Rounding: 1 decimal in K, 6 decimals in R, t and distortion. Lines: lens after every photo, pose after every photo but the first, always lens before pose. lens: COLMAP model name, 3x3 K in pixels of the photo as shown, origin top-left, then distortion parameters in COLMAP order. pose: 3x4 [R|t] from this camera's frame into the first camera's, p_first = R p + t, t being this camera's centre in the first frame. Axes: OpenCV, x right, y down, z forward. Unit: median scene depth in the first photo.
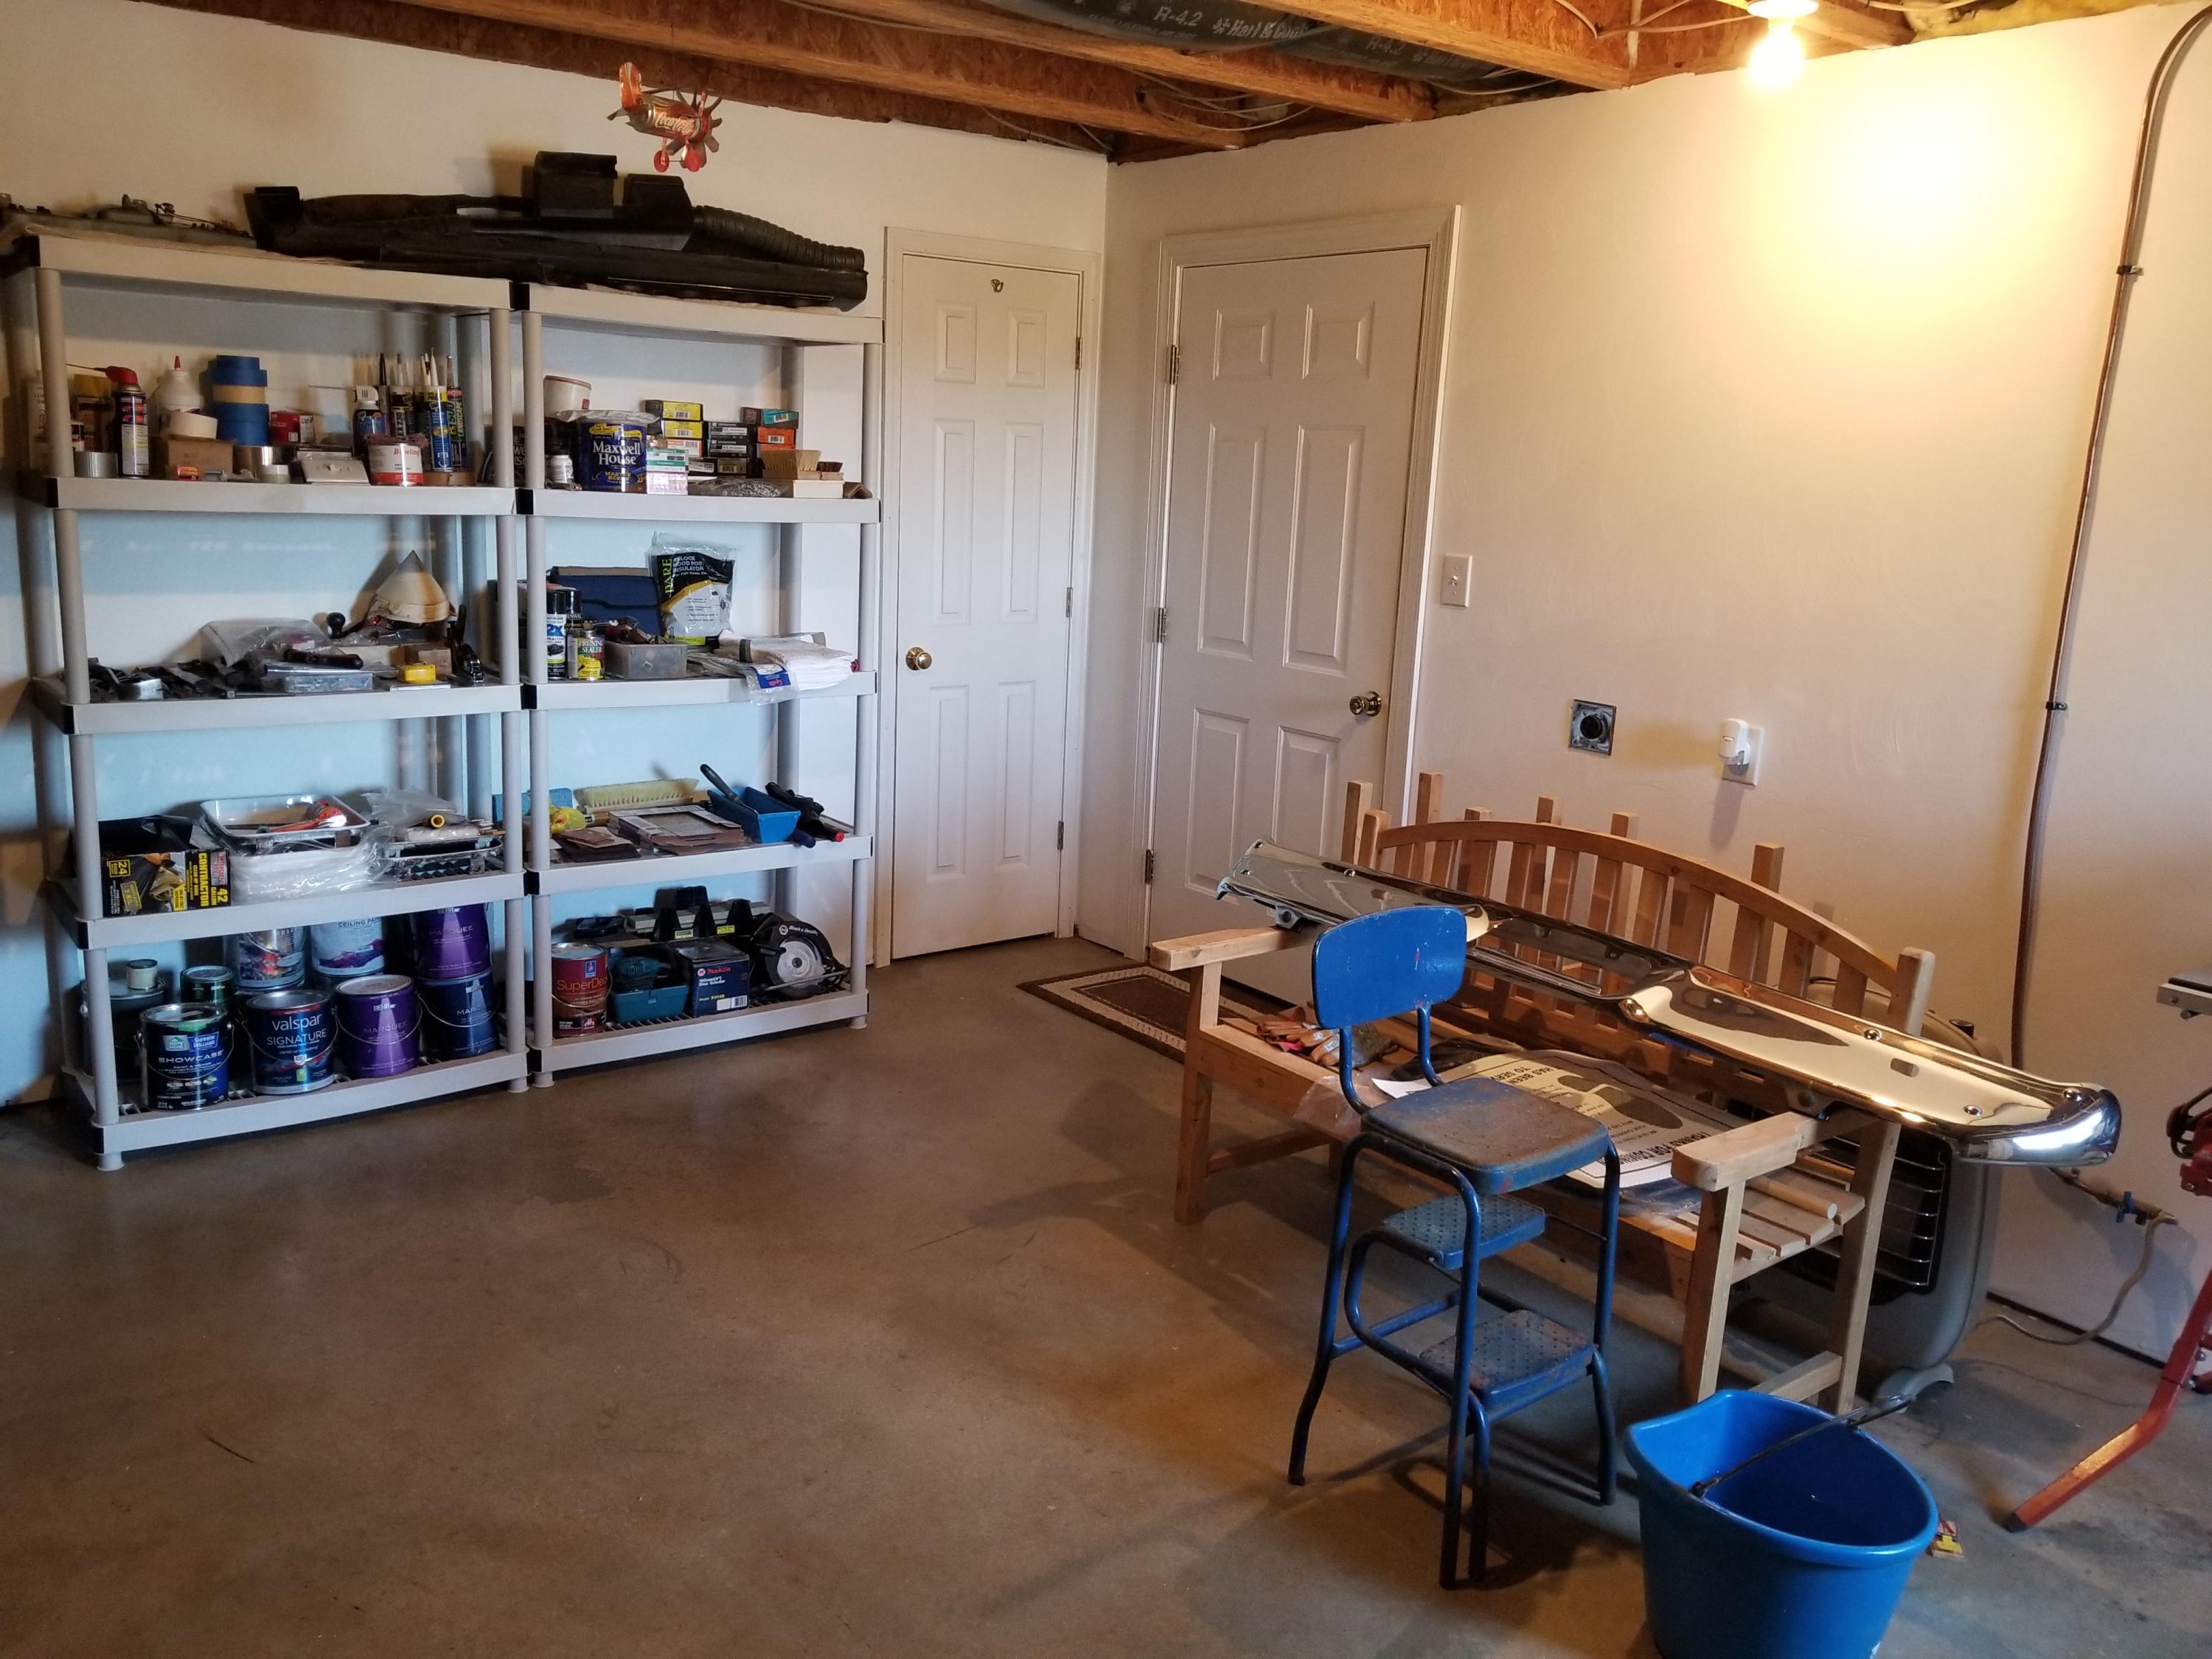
lens RADIAL K [[1737.6, 0, 1096.1], [0, 1737.6, 798.4], [0, 0, 1]] dist [0.089546, -0.140146]
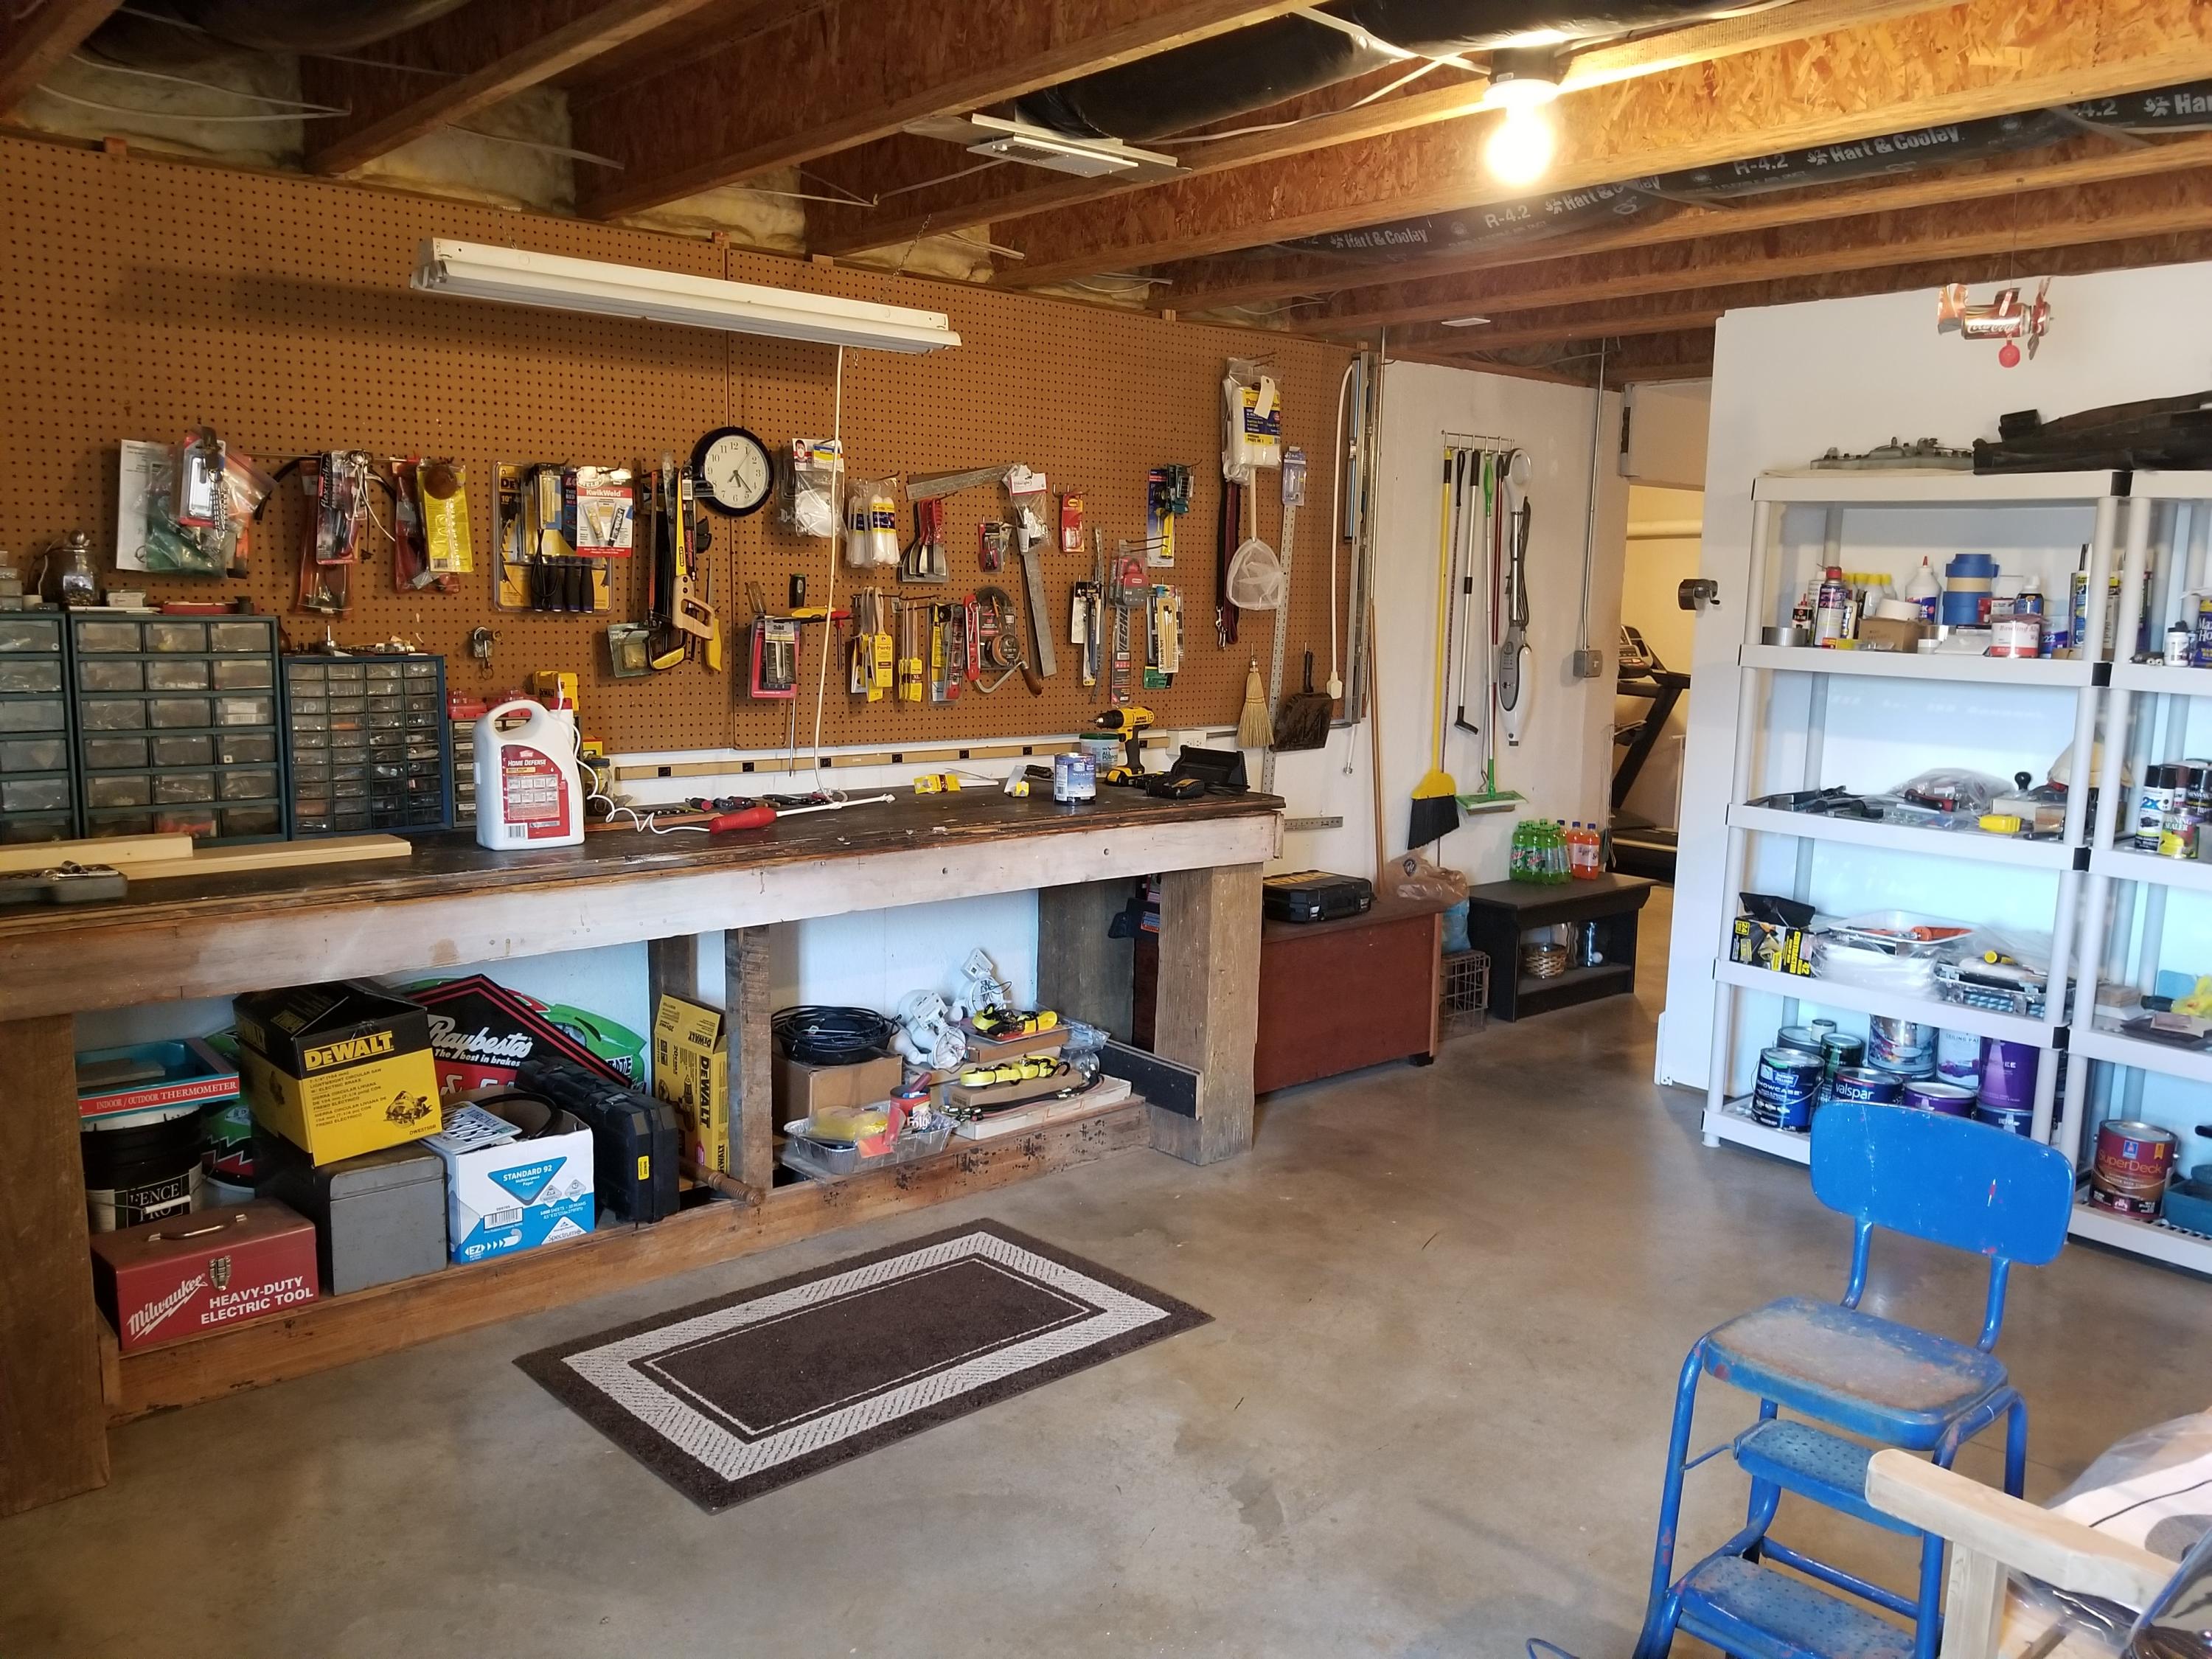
lens RADIAL K [[1737.6, 0, 1096.1], [0, 1737.6, 798.4], [0, 0, 1]] dist [0.089546, -0.140146]
pose [[0.071072, 0.085282, -0.993819, 0.732208], [-0.217391, 0.973712, 0.068010, -0.040250], [0.973494, 0.211214, 0.087743, 0.360586]]
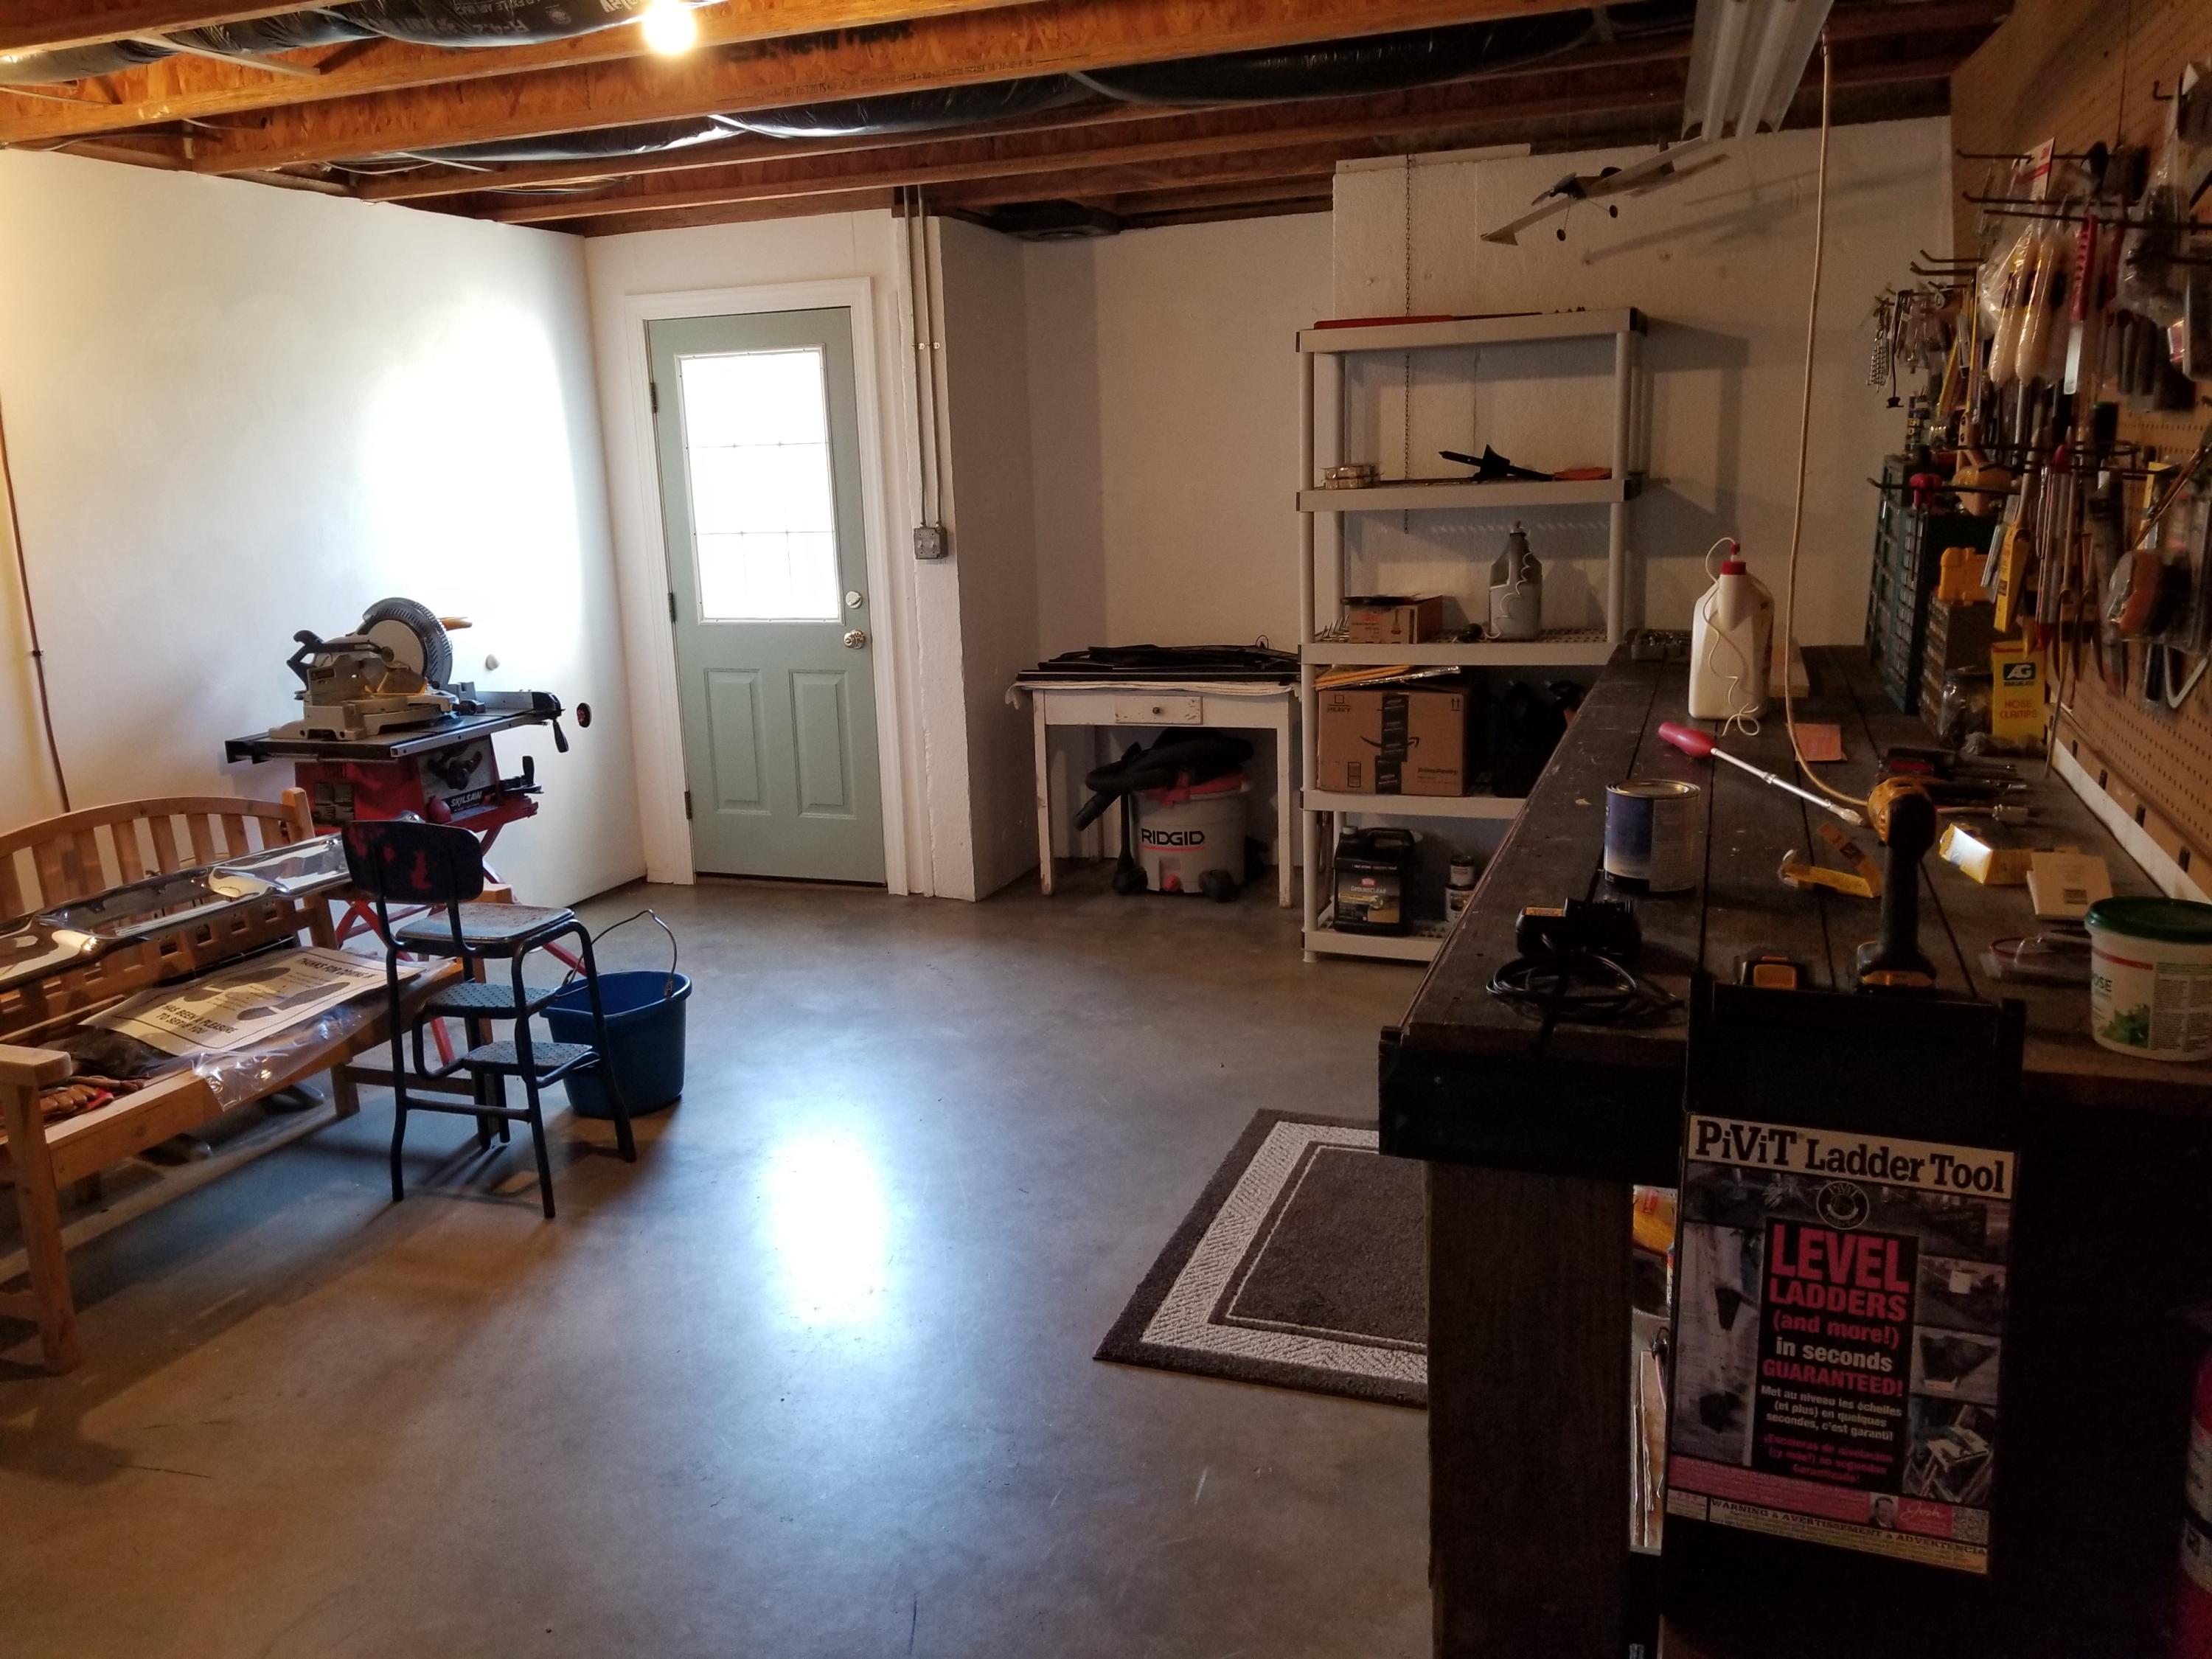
lens RADIAL K [[1723.5, 0, 1106.0], [0, 1723.5, 829.5], [0, 0, 1]] dist [-0.072744, 0.001243]
pose [[-0.550271, -0.208826, 0.808451, -0.849134], [0.171762, 0.919205, 0.354343, -0.213291], [-0.817129, 0.333846, -0.469944, 0.873589]]
